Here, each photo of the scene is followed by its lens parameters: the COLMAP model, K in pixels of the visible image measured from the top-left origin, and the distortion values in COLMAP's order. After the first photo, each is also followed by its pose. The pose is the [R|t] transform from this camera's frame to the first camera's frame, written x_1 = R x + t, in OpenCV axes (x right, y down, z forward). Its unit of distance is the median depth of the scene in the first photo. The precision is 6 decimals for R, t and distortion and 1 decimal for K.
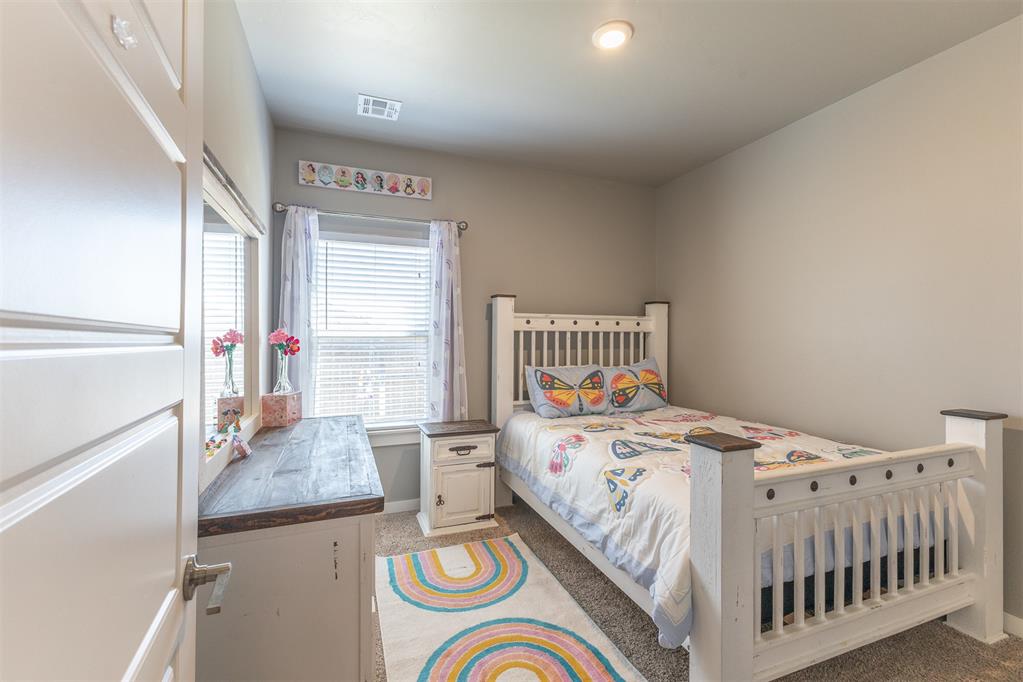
lens RADIAL K [[446.0, 0, 510.5], [0, 446.0, 339.1], [0, 0, 1]] dist [0.014553, -0.000431]
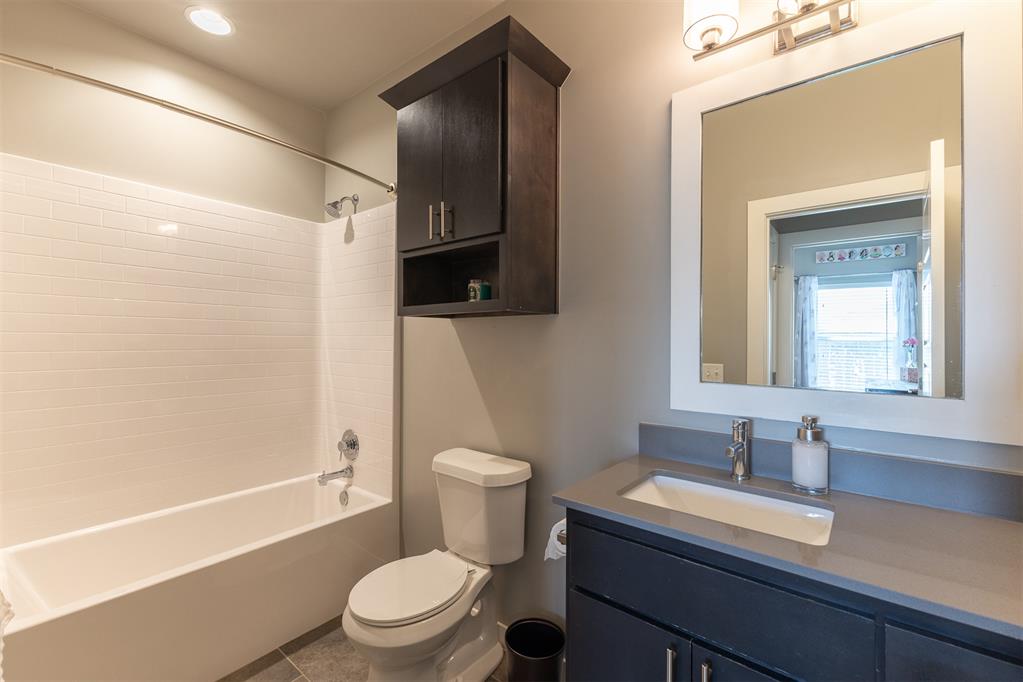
lens RADIAL K [[446.0, 0, 511.5], [0, 446.0, 343.3], [0, 0, 1]] dist [0.014553, -0.000431]
pose [[0.480583, -0.004180, -0.876940, 0.603547], [0.000138, 0.999989, -0.004690, 0.010228], [0.876949, 0.002133, 0.480578, -1.031027]]
